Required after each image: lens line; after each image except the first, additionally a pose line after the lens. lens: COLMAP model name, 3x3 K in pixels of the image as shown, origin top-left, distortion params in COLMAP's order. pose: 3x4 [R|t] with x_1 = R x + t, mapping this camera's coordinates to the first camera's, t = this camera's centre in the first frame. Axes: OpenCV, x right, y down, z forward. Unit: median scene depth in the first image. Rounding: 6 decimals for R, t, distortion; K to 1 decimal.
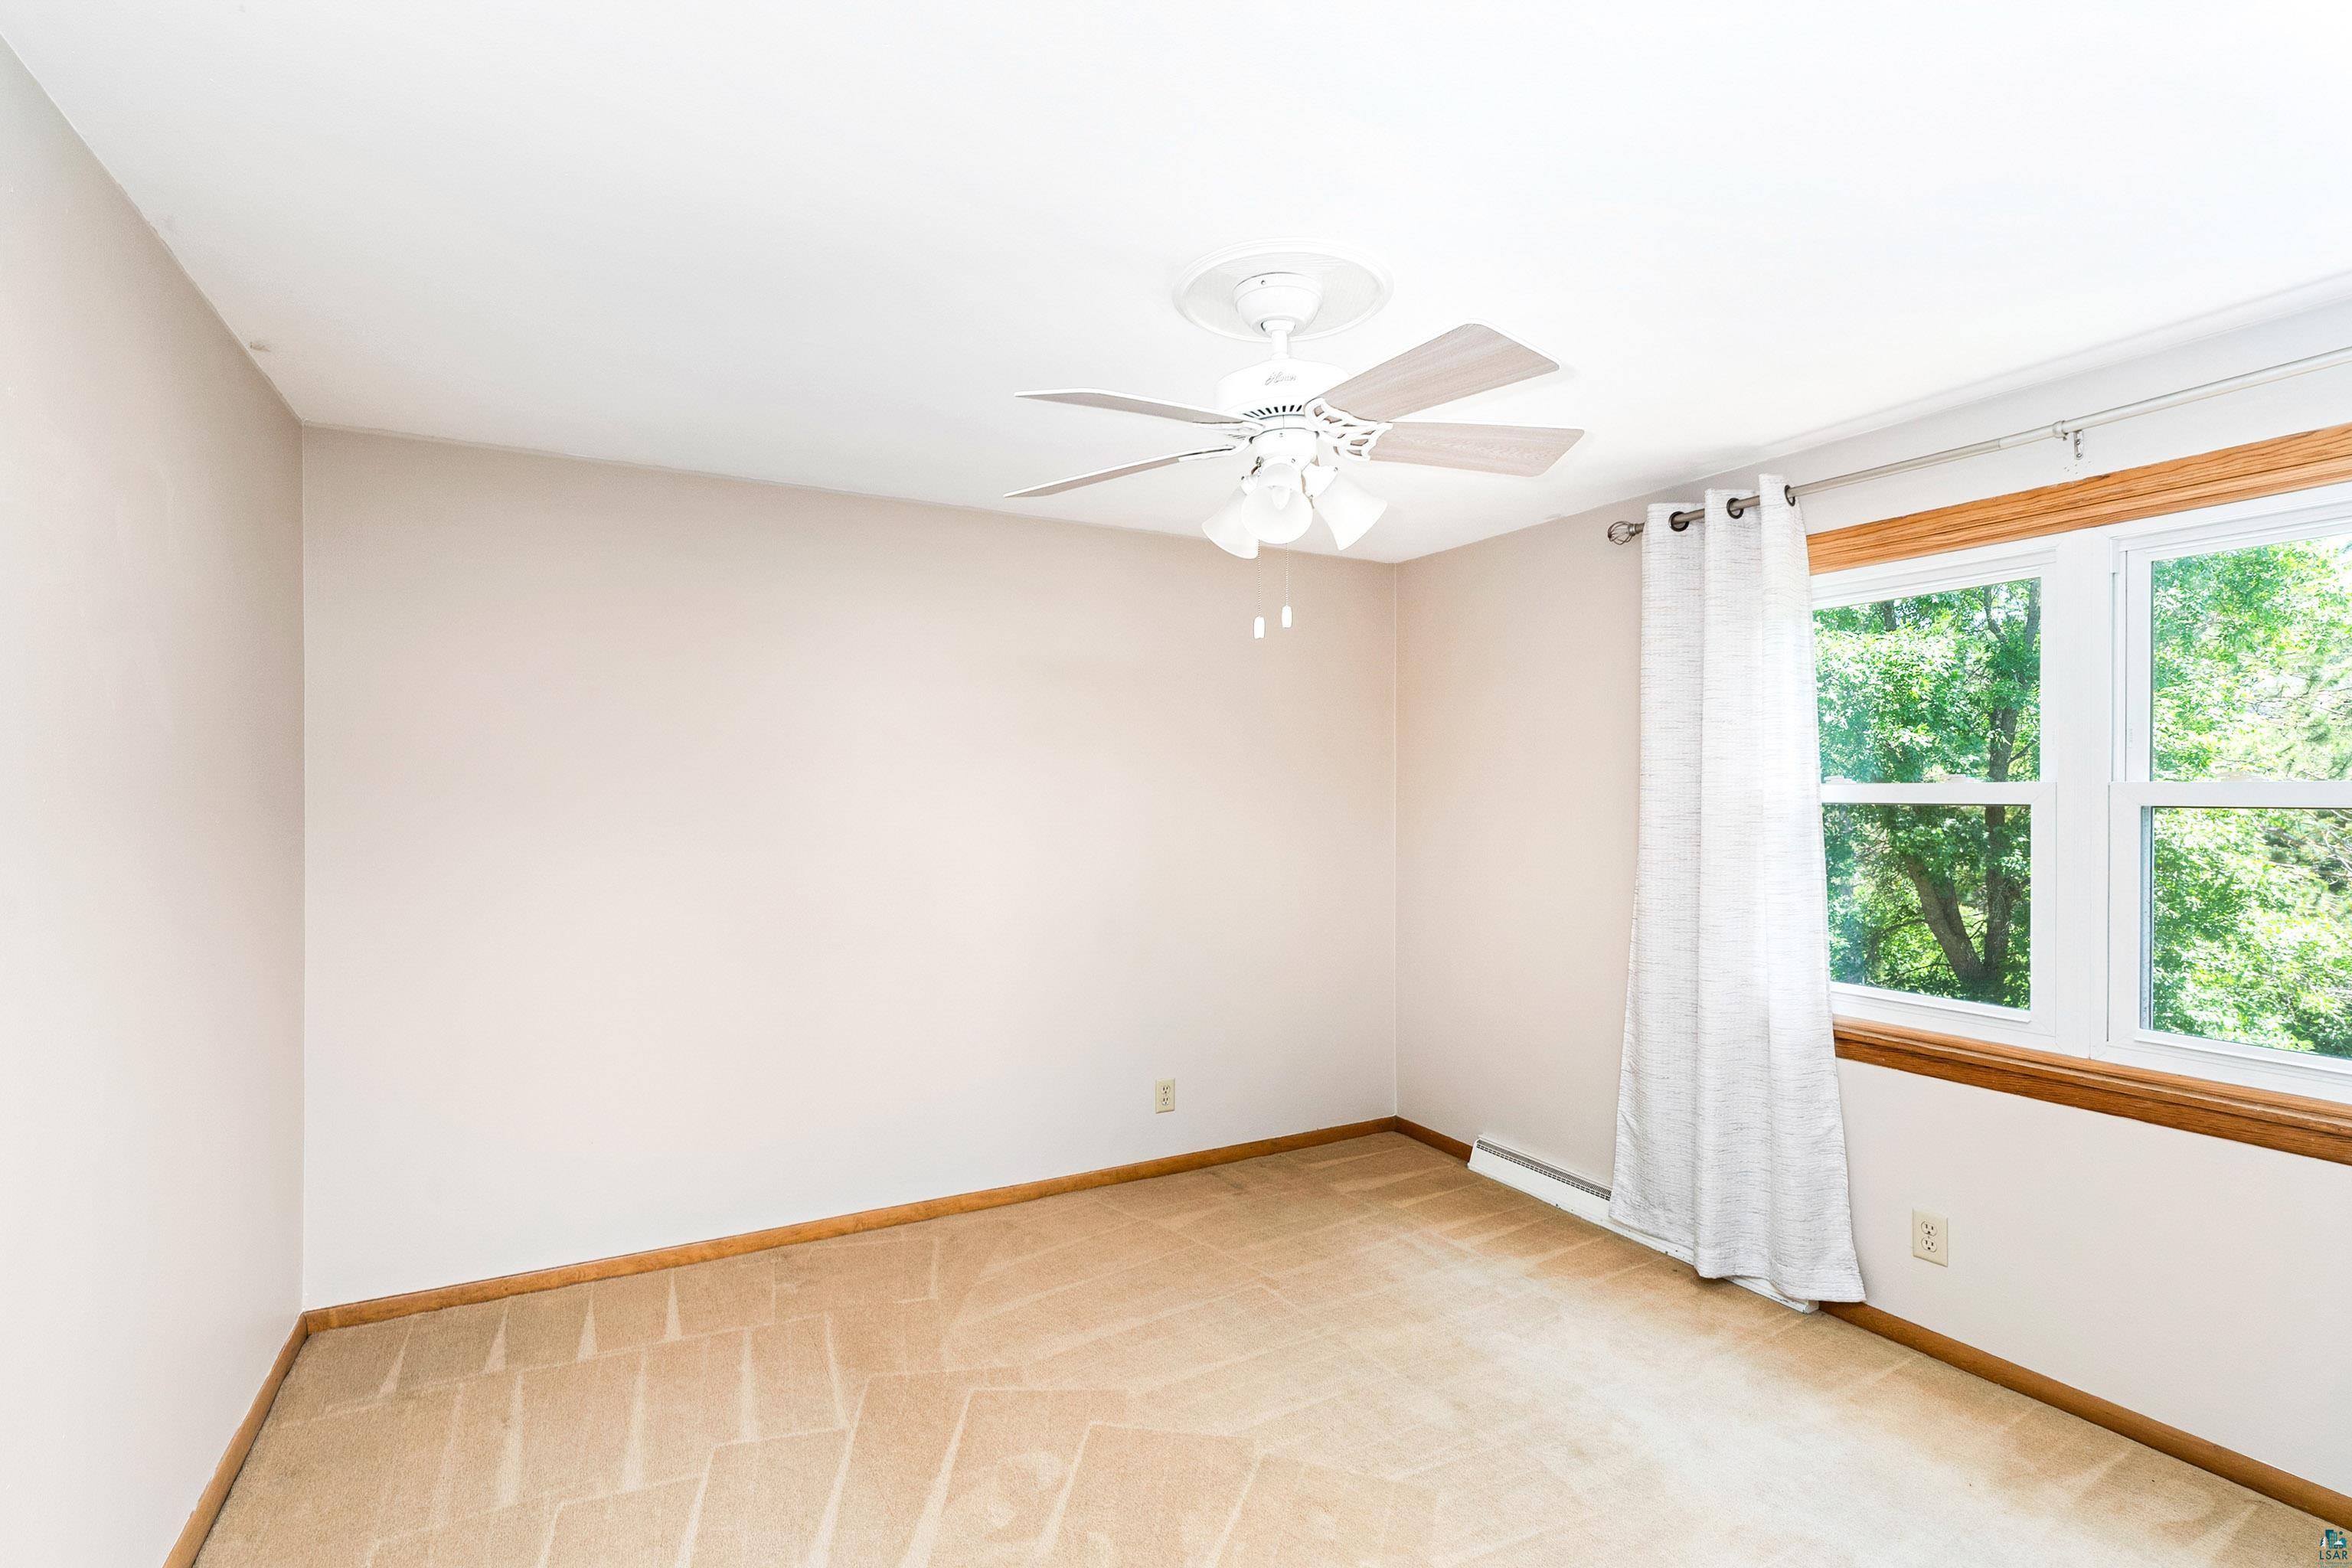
lens RADIAL K [[1078.1, 0, 1176.4], [0, 1078.1, 806.5], [0, 0, 1]] dist [-0.001491, 0.000915]
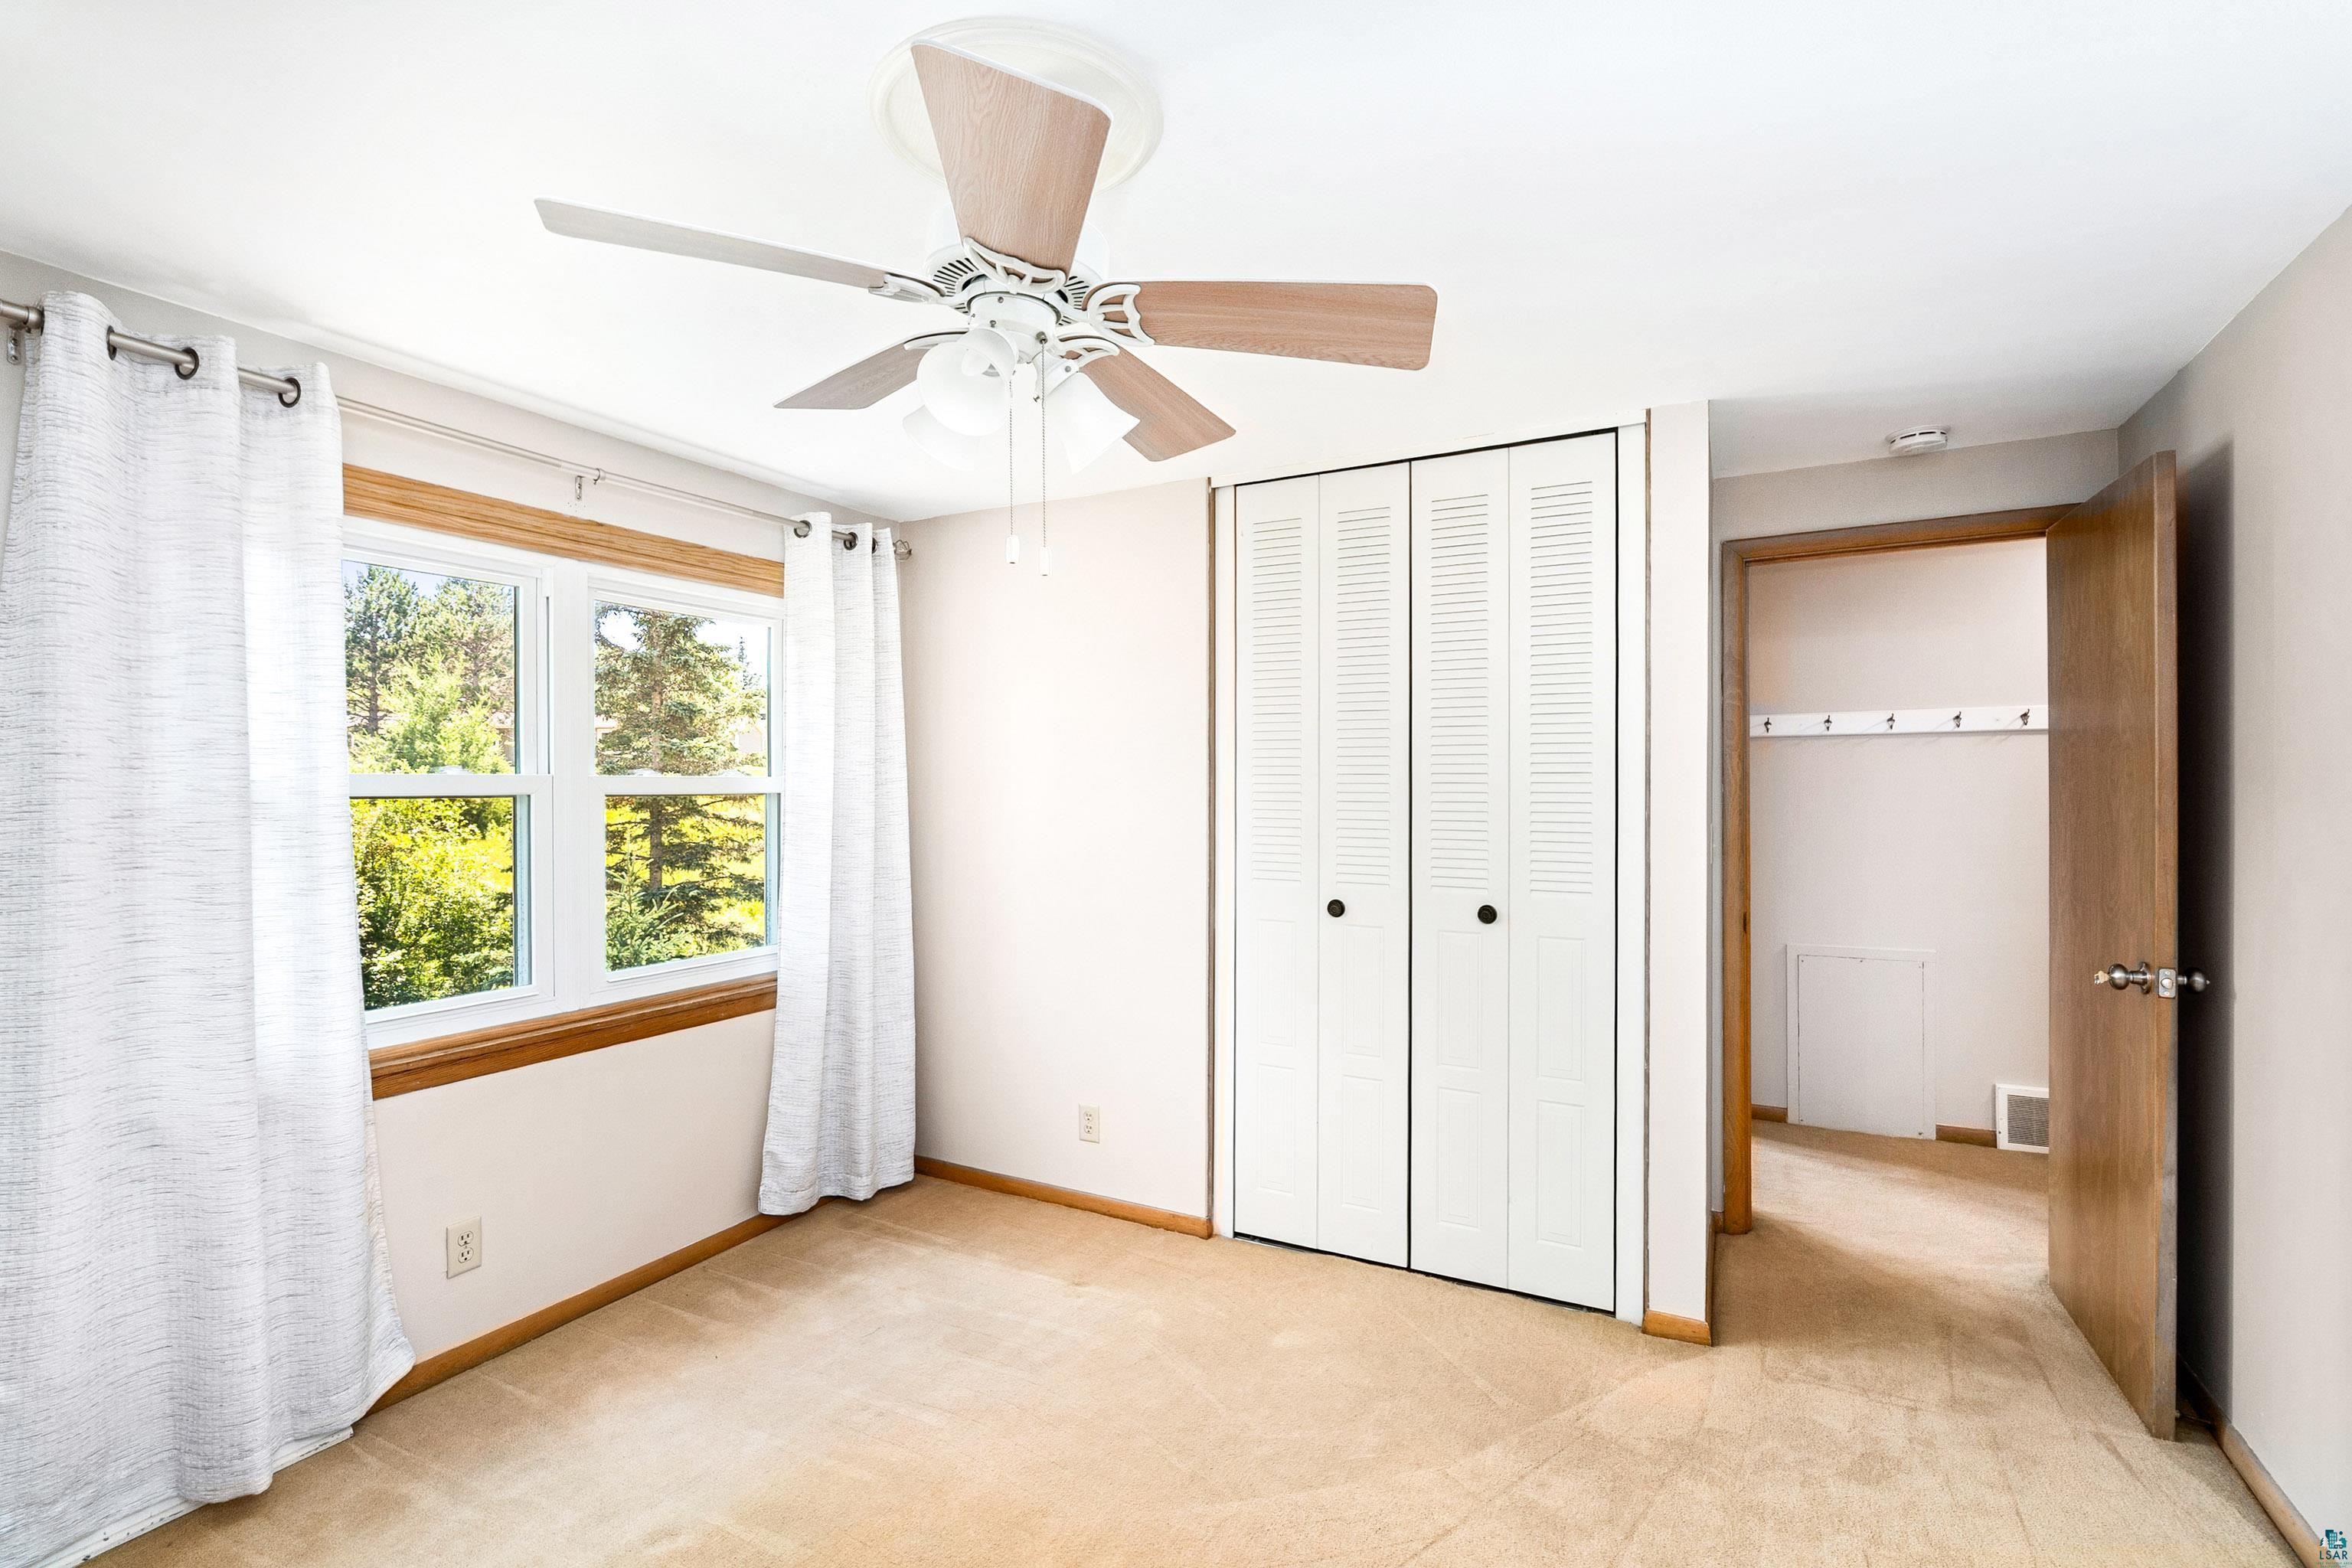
lens RADIAL K [[1078.1, 0, 1168.6], [0, 1078.1, 766.1], [0, 0, 1]] dist [-0.001491, 0.000915]
pose [[-0.554143, 0.009105, 0.832371, -0.445084], [0.004097, 0.999958, -0.008211, -0.017764], [-0.832411, -0.001140, -0.554157, 0.996405]]
